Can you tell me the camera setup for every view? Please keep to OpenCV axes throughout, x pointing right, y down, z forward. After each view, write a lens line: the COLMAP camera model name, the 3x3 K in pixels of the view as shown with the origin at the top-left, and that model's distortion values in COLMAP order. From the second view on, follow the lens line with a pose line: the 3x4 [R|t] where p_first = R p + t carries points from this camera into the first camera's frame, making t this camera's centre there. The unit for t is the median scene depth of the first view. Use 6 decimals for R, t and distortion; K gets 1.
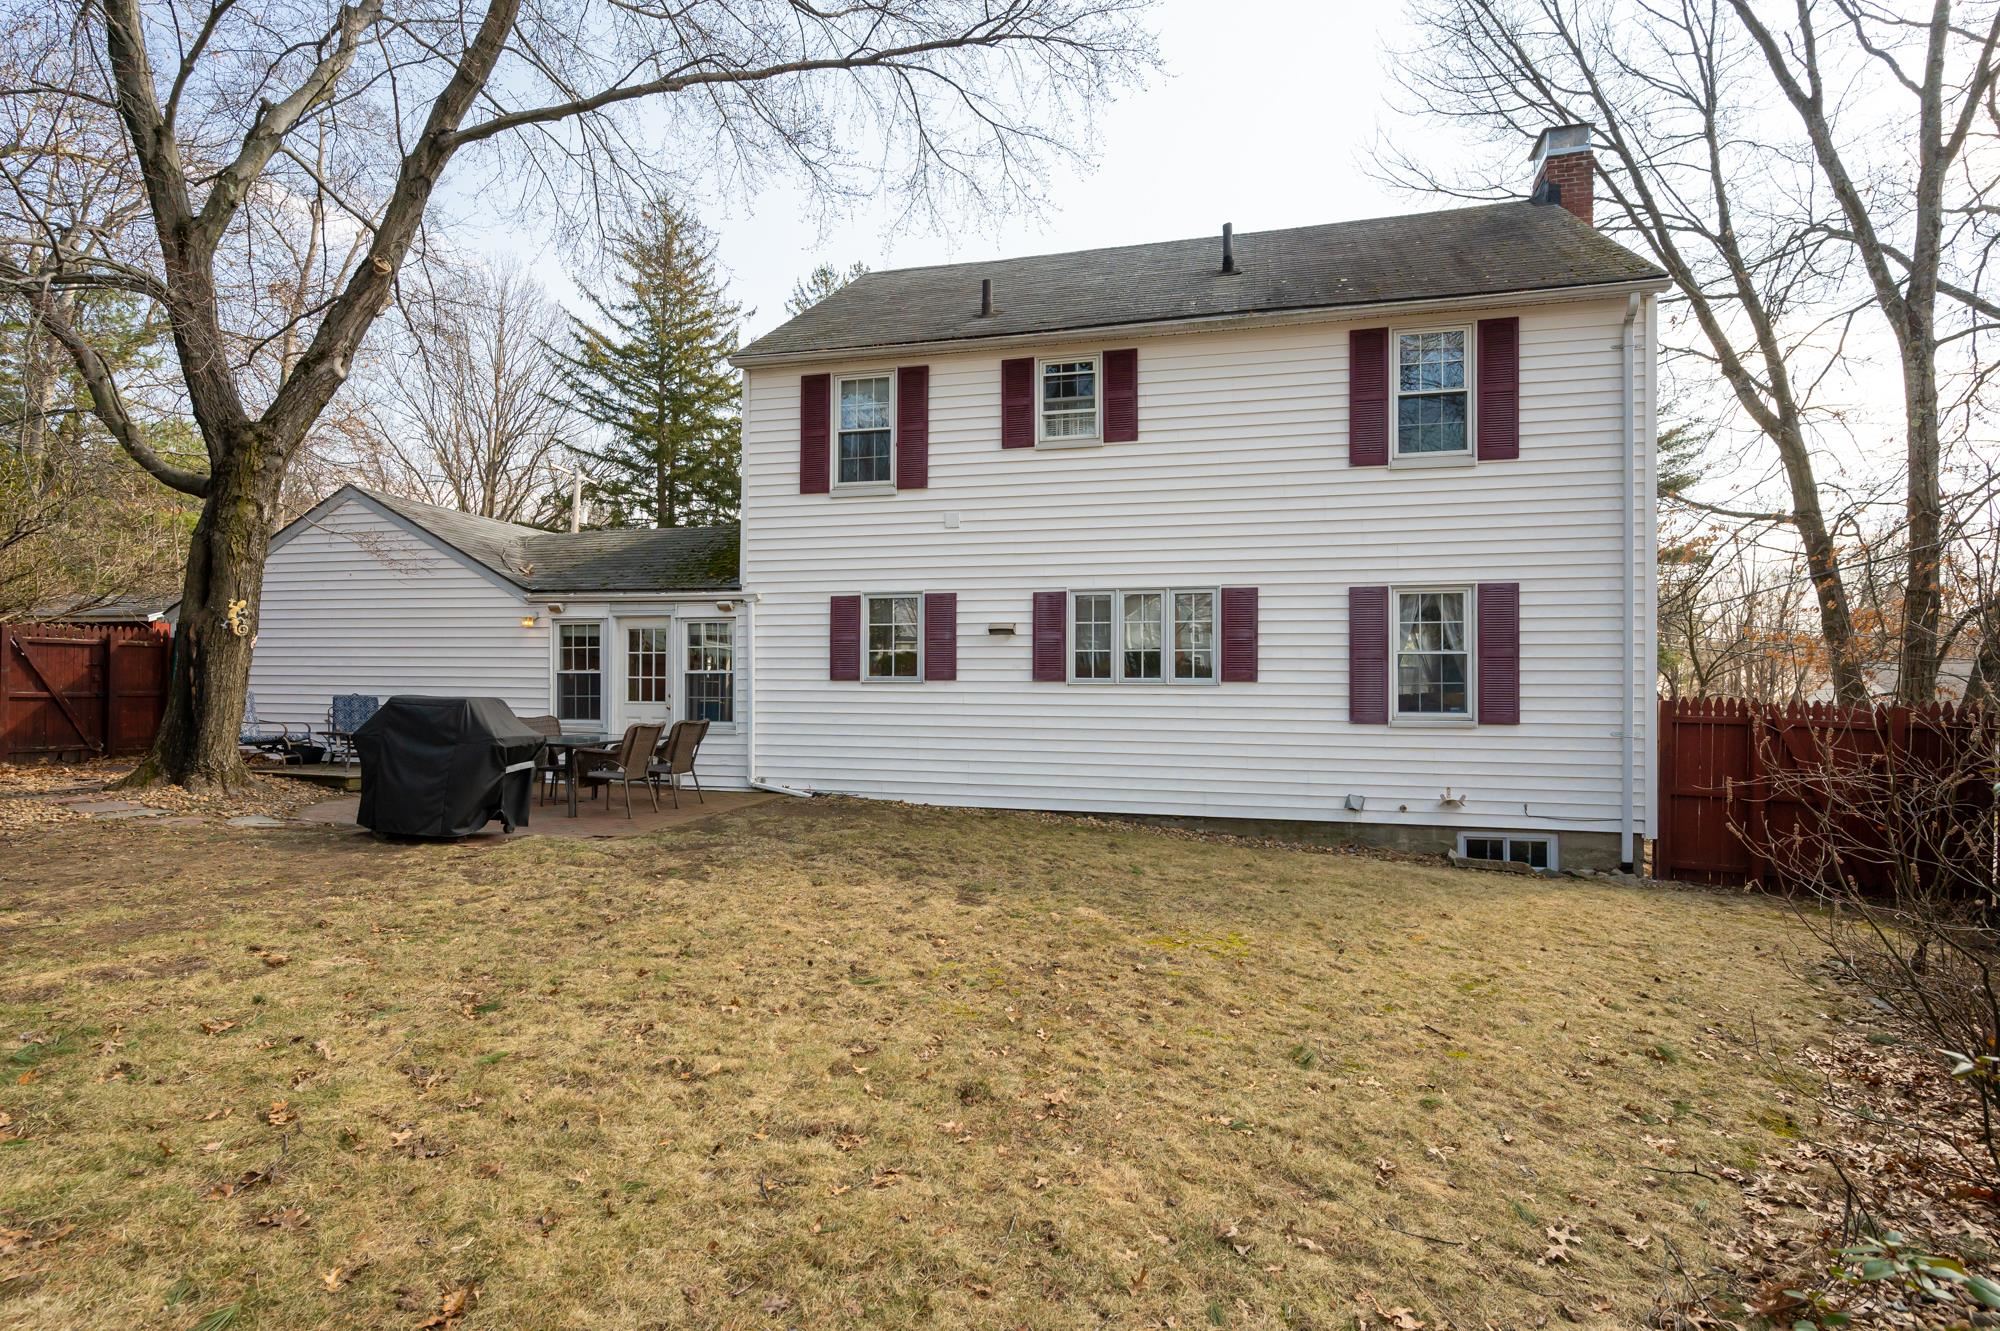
lens RADIAL K [[987.0, 0, 1002.9], [0, 987.0, 666.5], [0, 0, 1]] dist [0.005787, 0.000995]
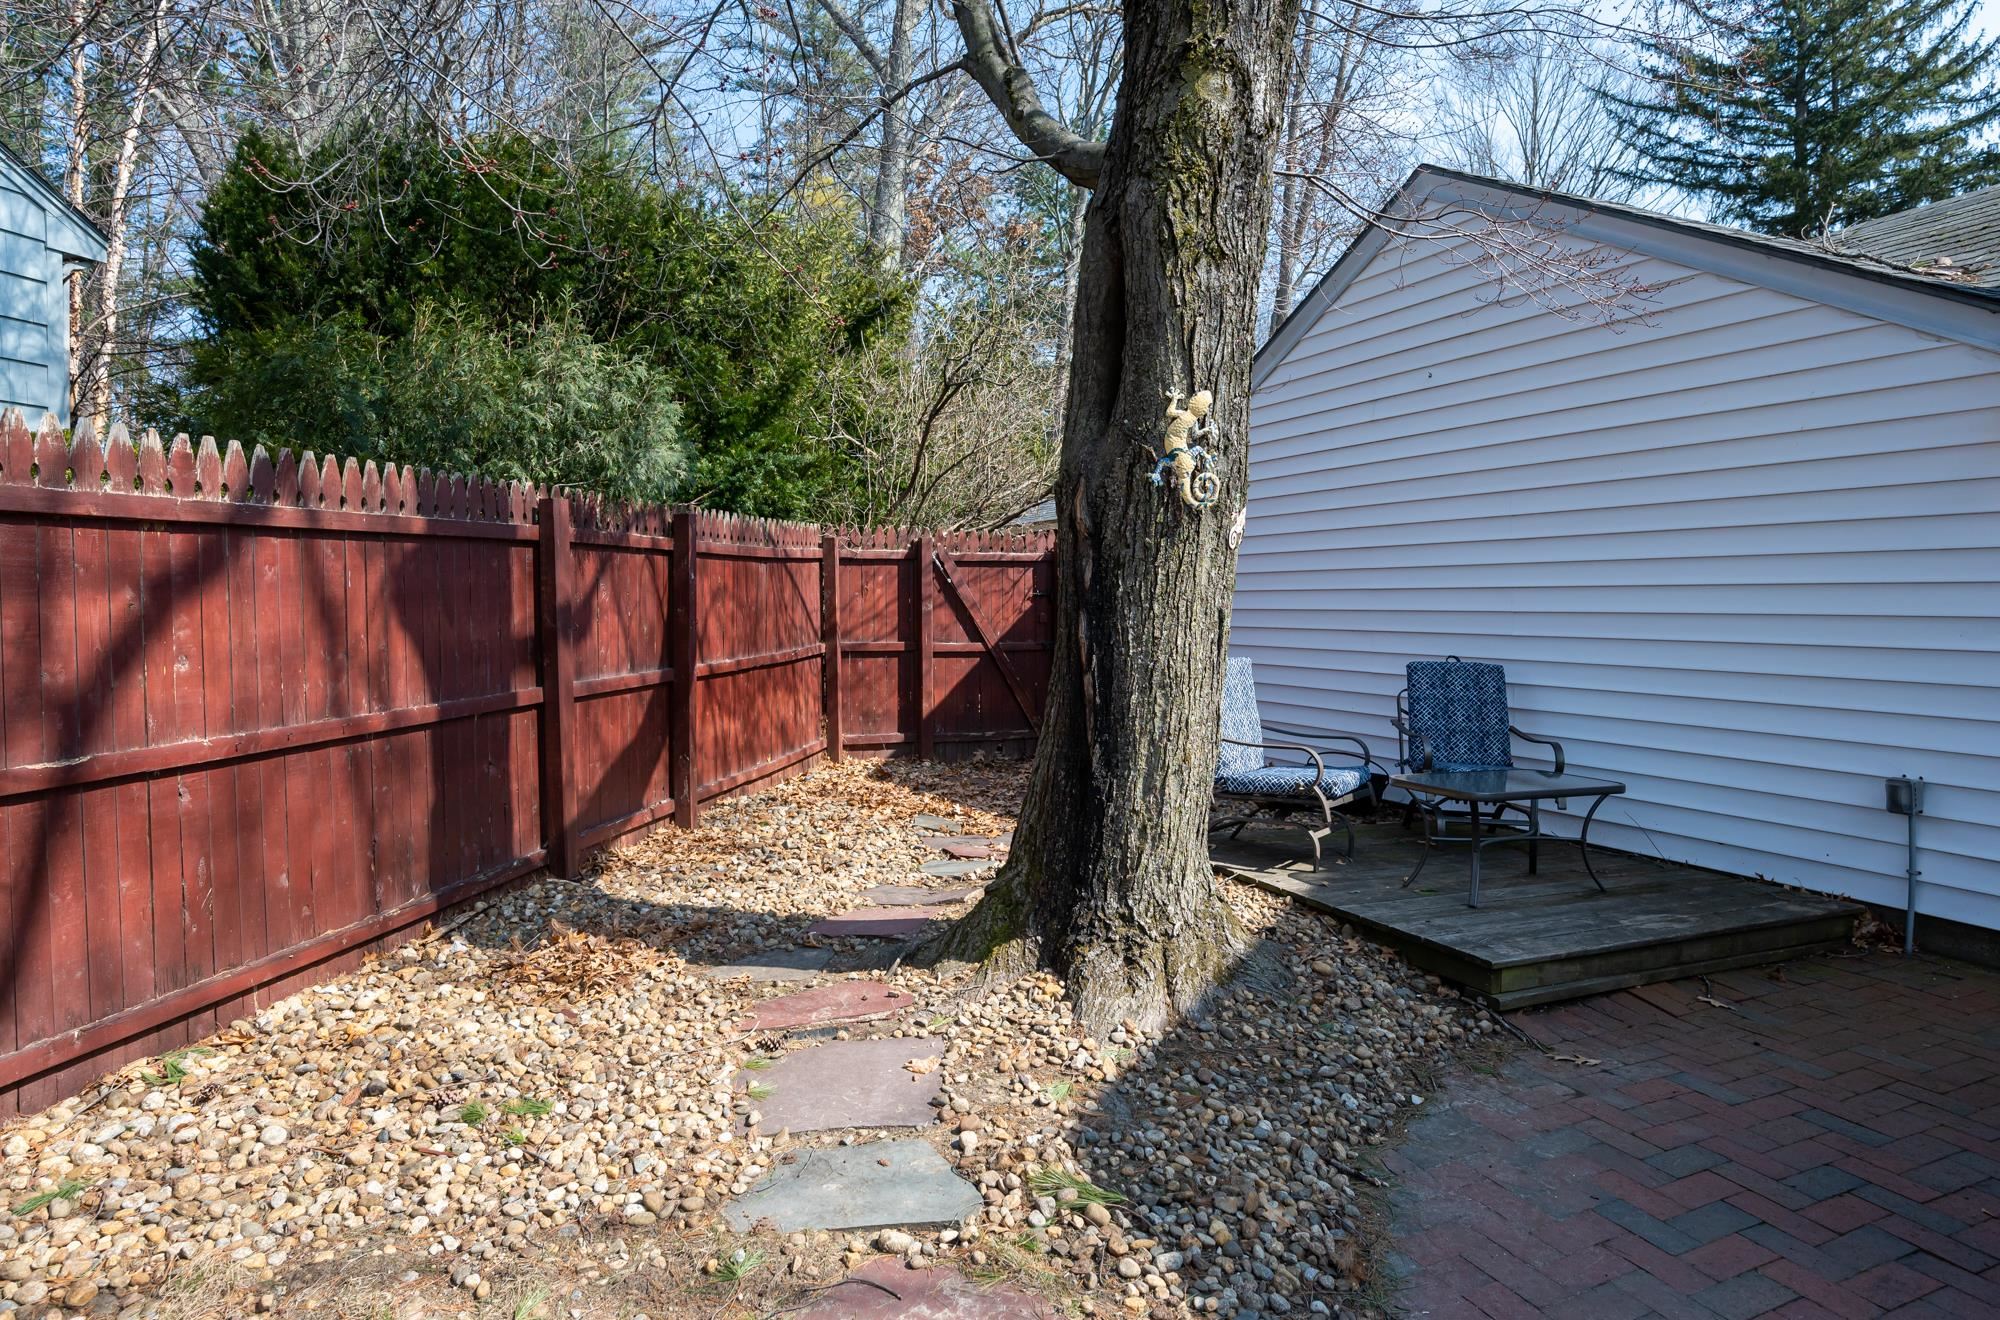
lens RADIAL K [[1155.3, 0, 992.4], [0, 1155.3, 647.5], [0, 0, 1]] dist [-0.009723, 0.001361]
pose [[0.634922, 0.017769, -0.772372, -0.457695], [0.032515, 0.998235, 0.049694, -0.006498], [0.771891, -0.056665, 0.633224, 0.619024]]
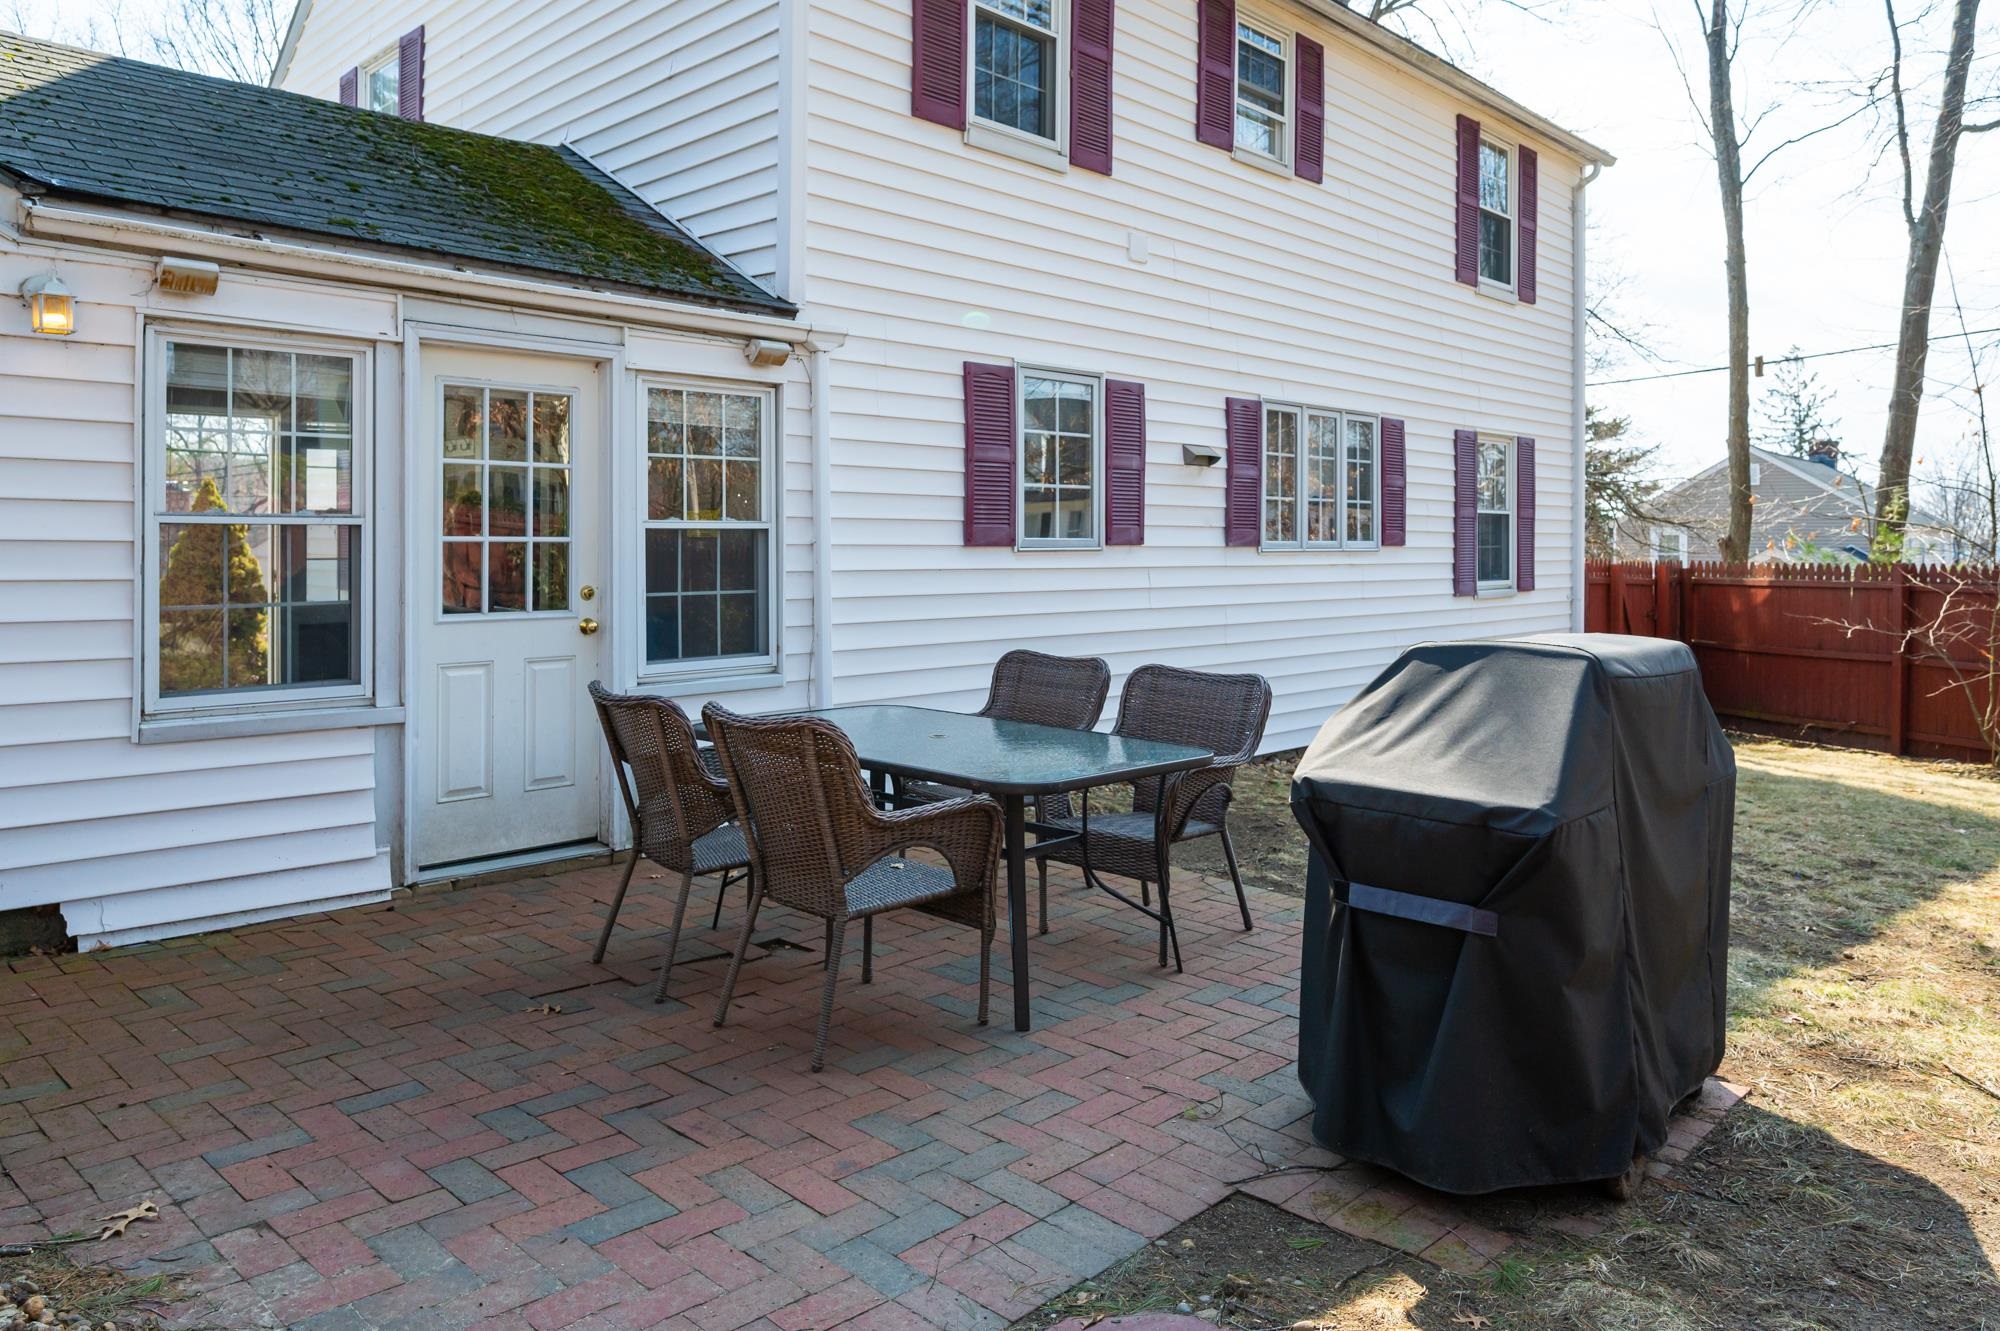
lens RADIAL K [[1323.1, 0, 968.2], [0, 1323.1, 514.2], [0, 0, 1]] dist [0.019853, 0.002628]
pose [[0.515337, 0.015684, 0.856844, -0.696817], [-0.015512, 0.999839, -0.008972, 0.004686], [-0.856847, -0.008668, 0.515498, 0.686978]]
